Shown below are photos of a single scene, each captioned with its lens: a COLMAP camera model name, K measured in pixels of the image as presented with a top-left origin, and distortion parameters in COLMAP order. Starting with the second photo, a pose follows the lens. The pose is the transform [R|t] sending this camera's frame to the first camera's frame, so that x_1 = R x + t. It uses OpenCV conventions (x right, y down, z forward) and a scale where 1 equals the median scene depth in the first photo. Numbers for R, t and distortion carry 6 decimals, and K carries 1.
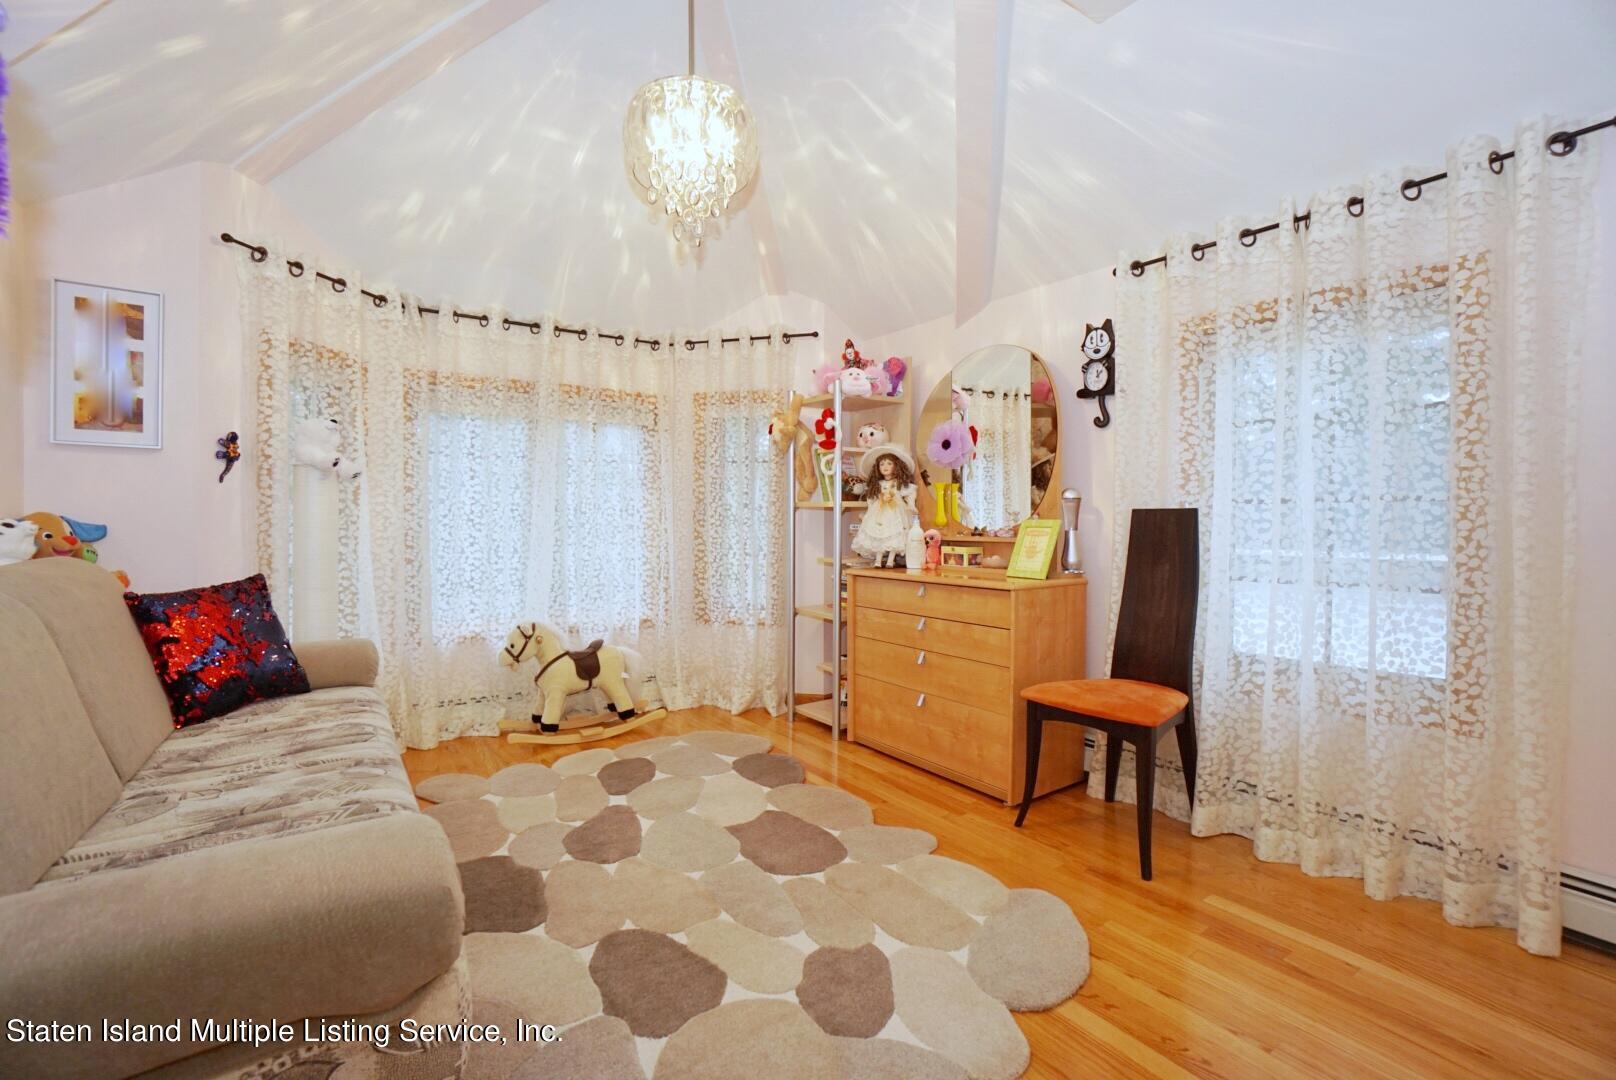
lens RADIAL K [[717.9, 0, 797.6], [0, 717.9, 541.3], [0, 0, 1]] dist [-0.056000, 0.020015]
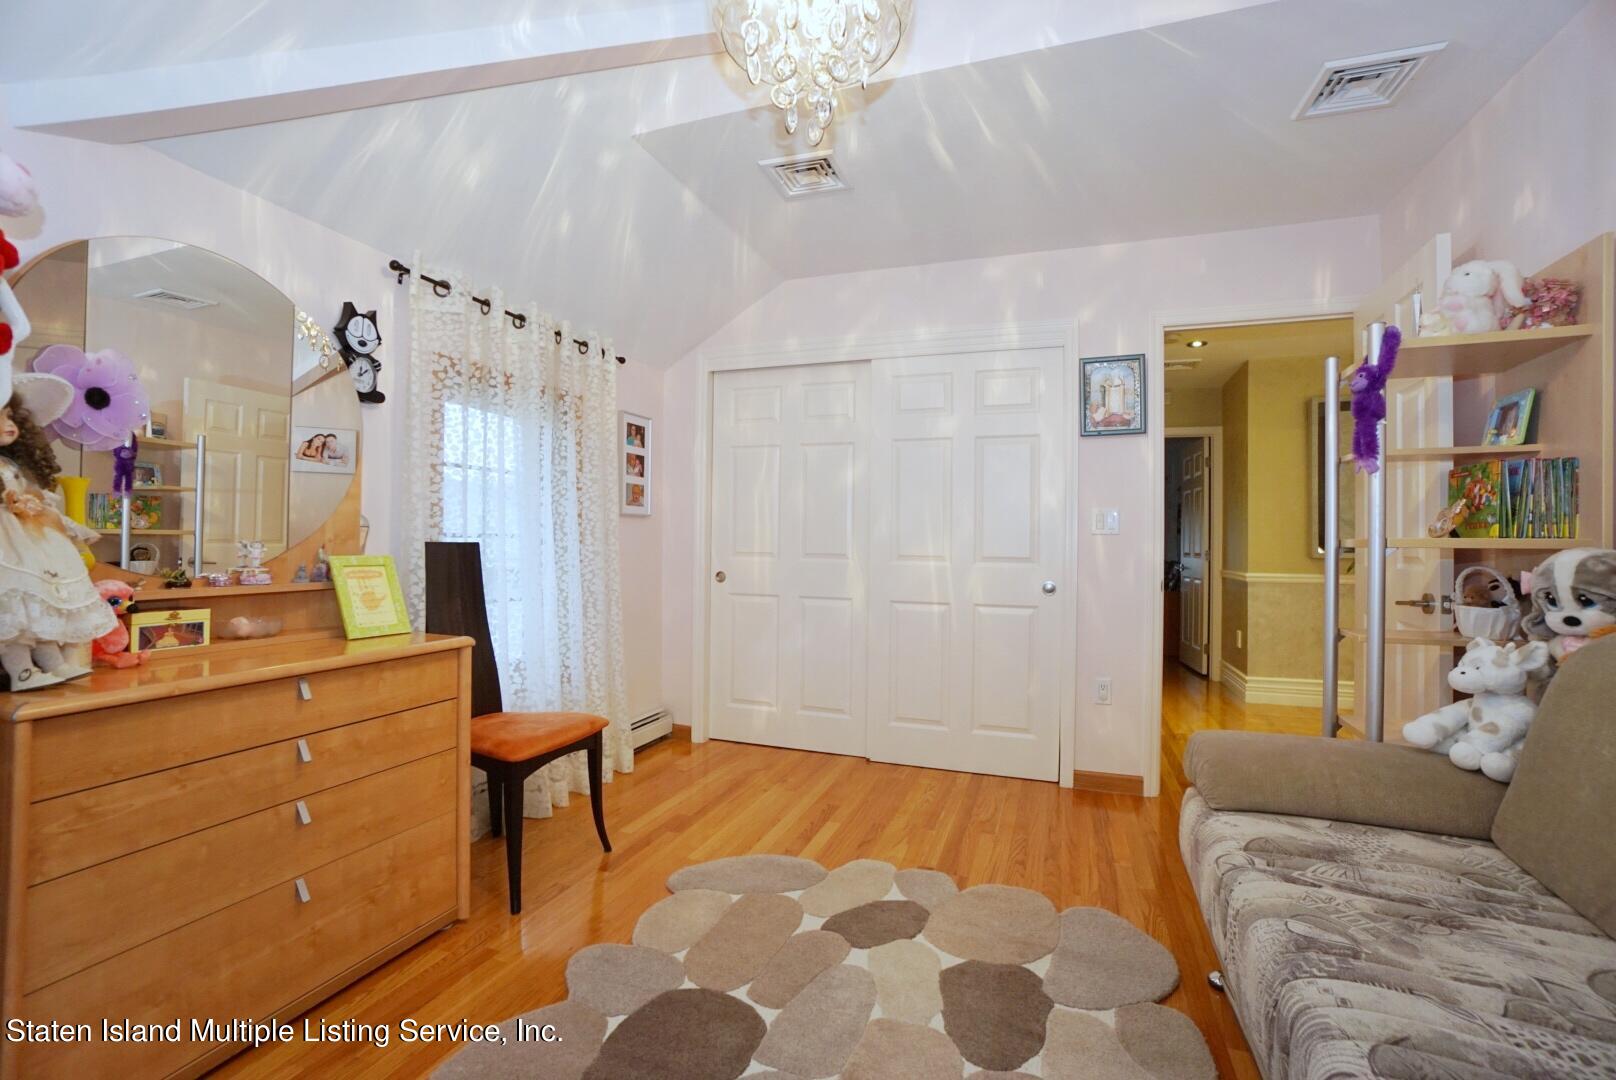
lens RADIAL K [[717.9, 0, 796.5], [0, 717.9, 534.5], [0, 0, 1]] dist [-0.056000, 0.020015]
pose [[-0.580668, -0.001458, 0.814139, -0.674953], [0.012278, 0.999869, 0.010548, -0.071539], [-0.814048, 0.016121, -0.580574, 1.406257]]
